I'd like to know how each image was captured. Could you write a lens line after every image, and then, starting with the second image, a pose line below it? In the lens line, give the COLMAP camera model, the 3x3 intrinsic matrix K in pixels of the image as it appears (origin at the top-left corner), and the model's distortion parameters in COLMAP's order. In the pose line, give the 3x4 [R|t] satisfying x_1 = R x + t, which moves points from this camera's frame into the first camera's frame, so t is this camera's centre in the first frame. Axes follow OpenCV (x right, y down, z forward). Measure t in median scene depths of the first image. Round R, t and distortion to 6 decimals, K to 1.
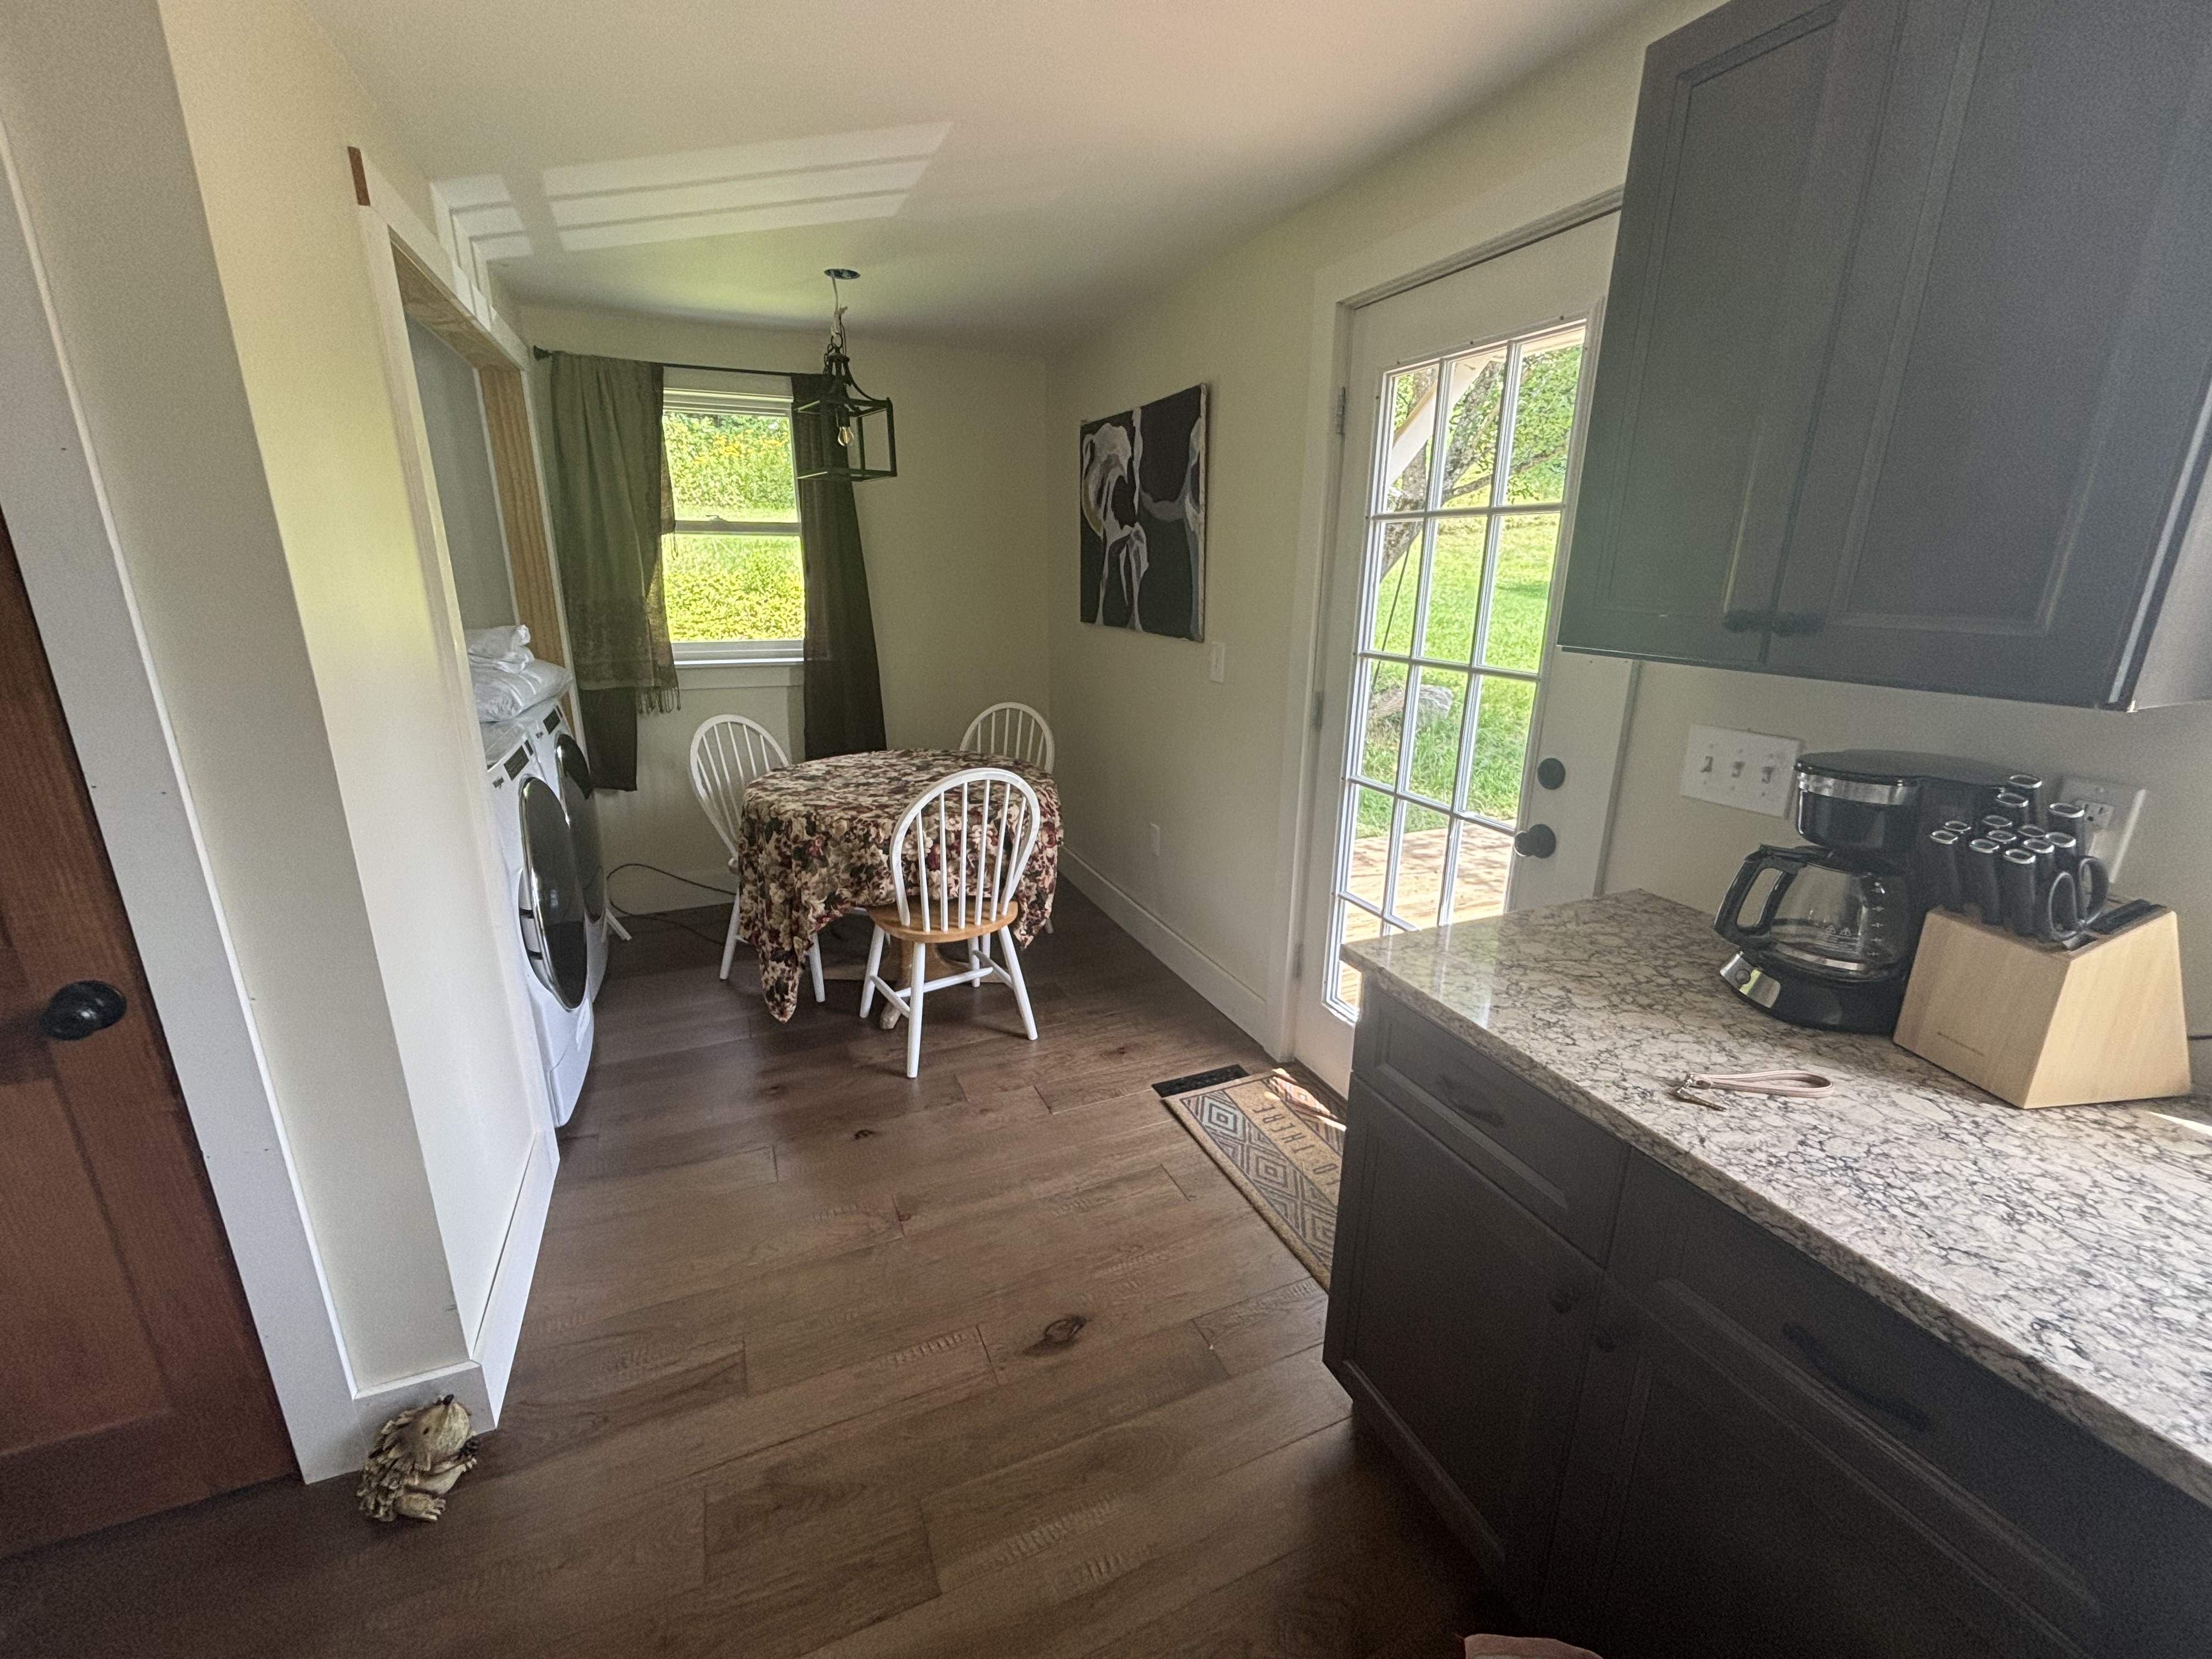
lens RADIAL K [[902.1, 0, 1099.4], [0, 902.1, 830.4], [0, 0, 1]] dist [0.001644, -0.000539]
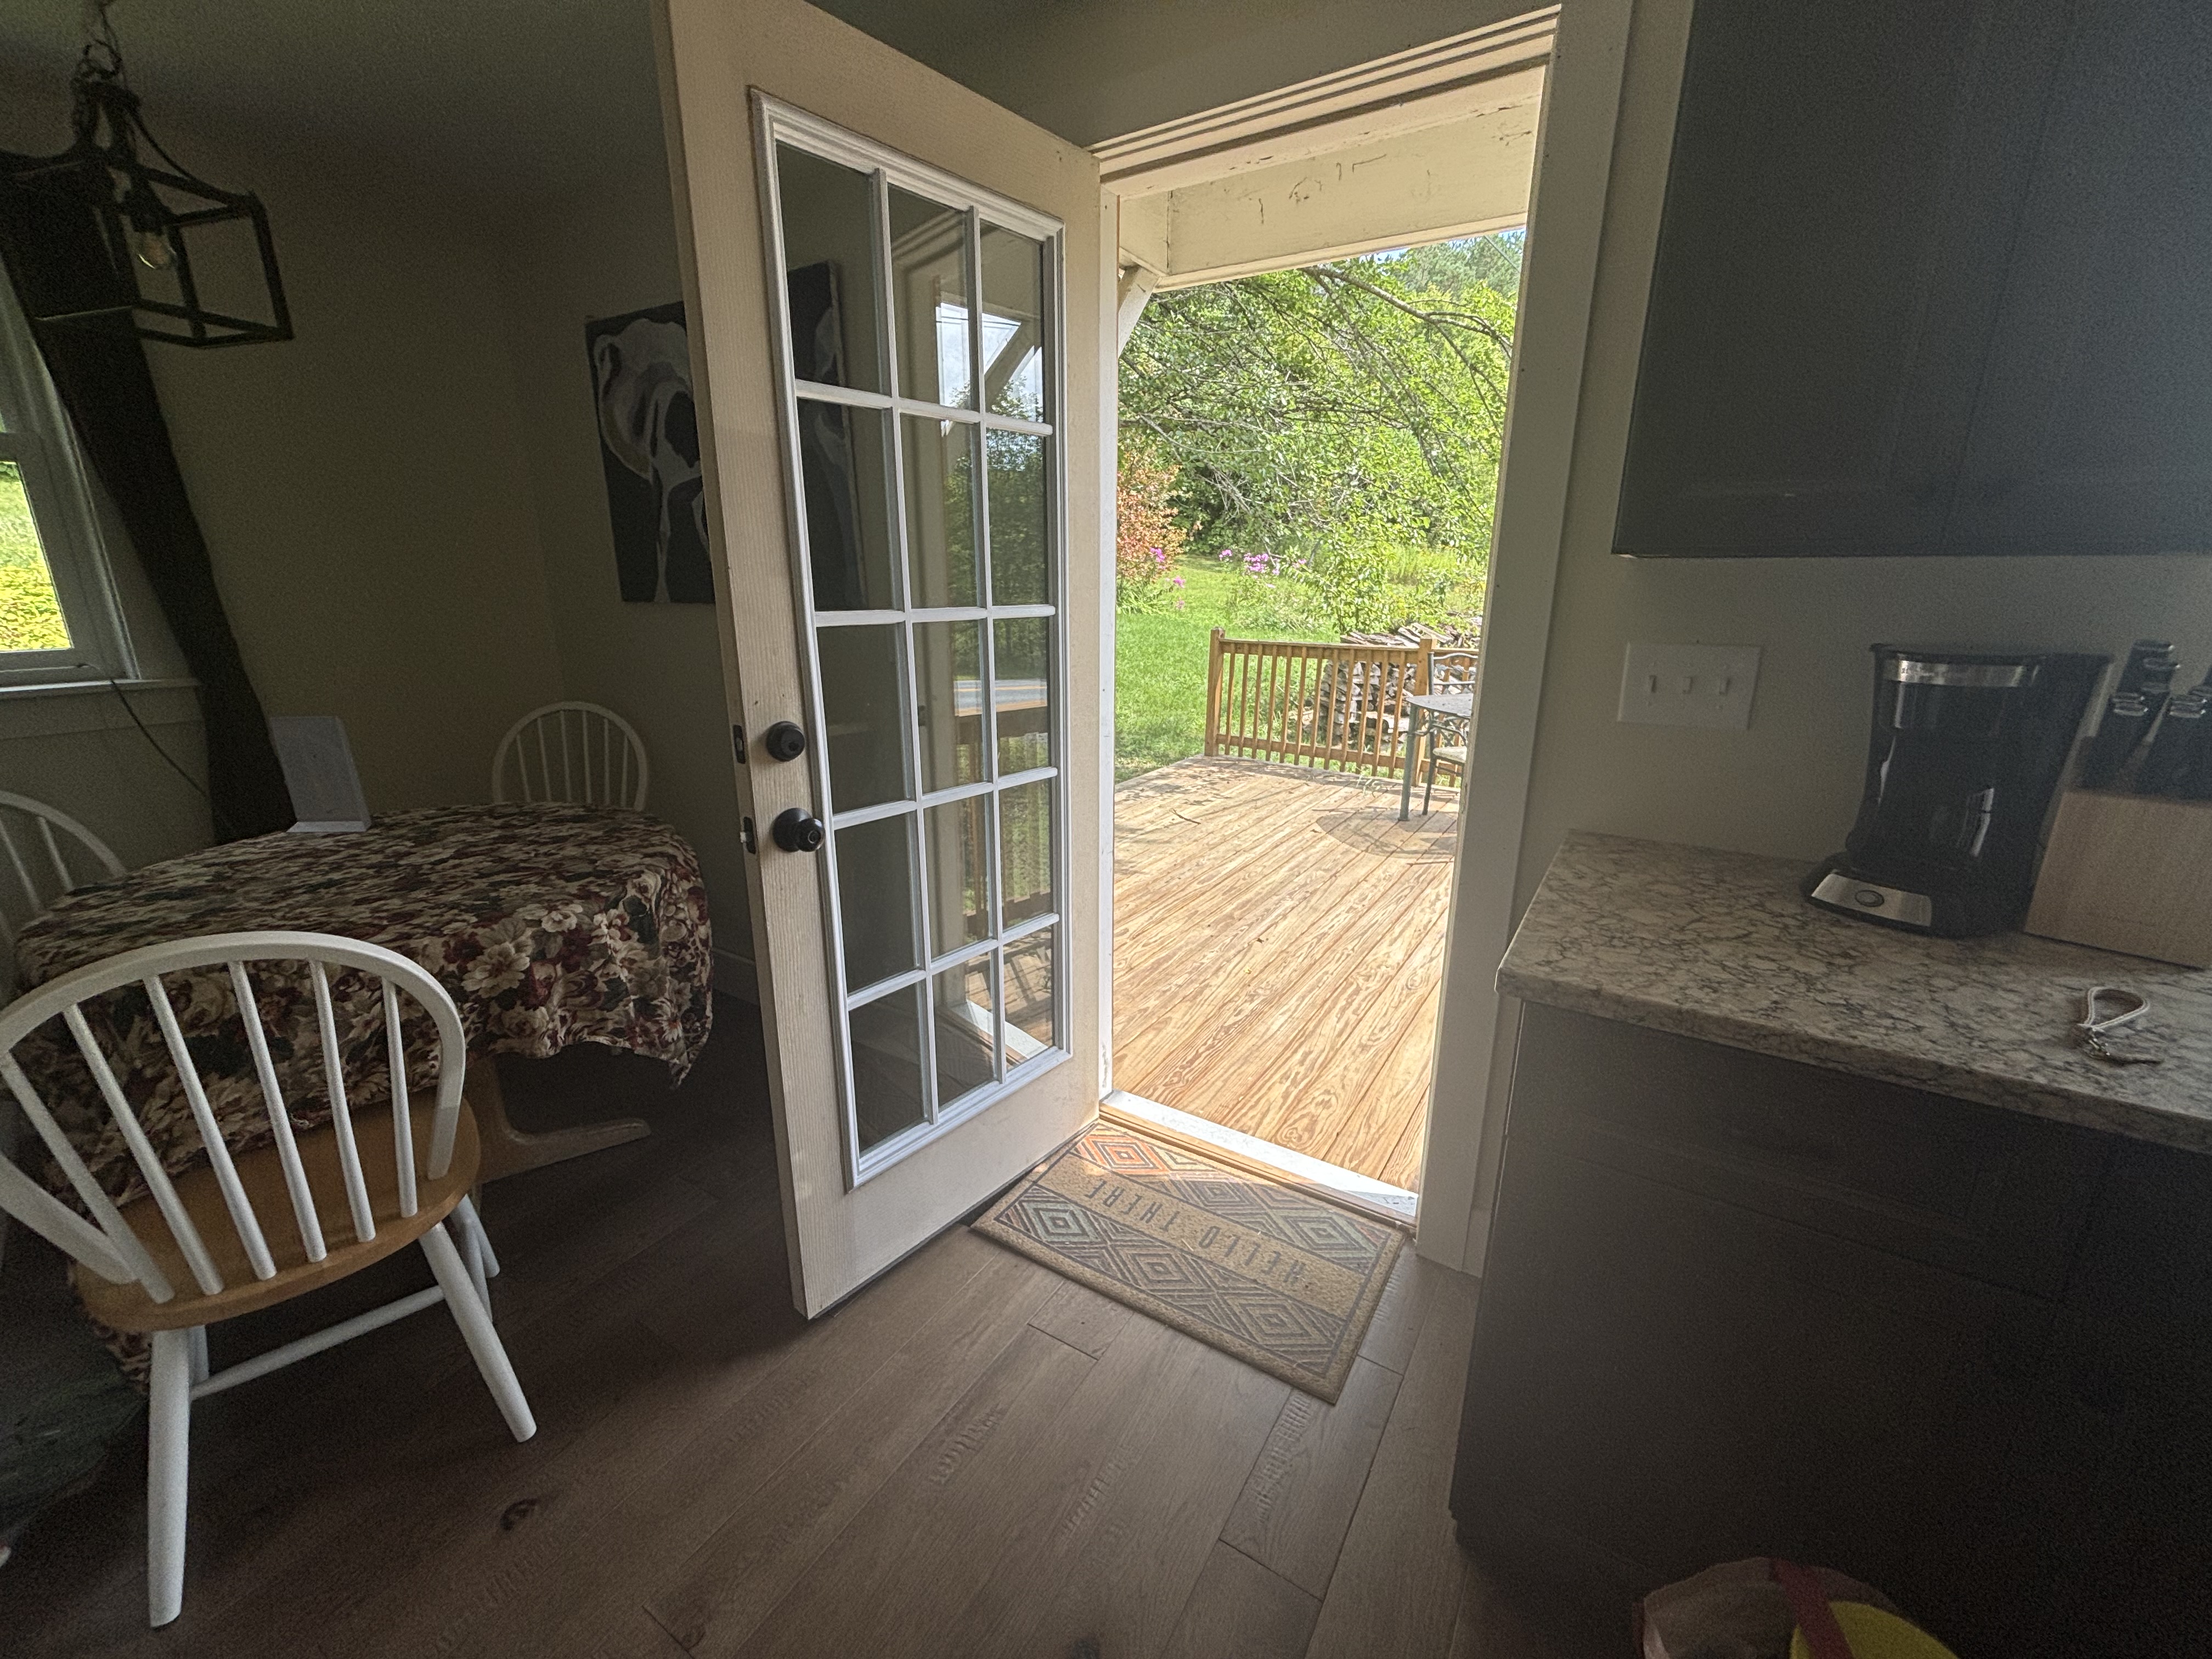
lens RADIAL K [[902.1, 0, 1097.0], [0, 902.1, 834.7], [0, 0, 1]] dist [0.001644, -0.000539]
pose [[0.826313, -0.163337, 0.539006, -0.195475], [0.166084, 0.985133, 0.043918, -0.032885], [-0.538166, 0.053230, 0.841156, 0.322345]]
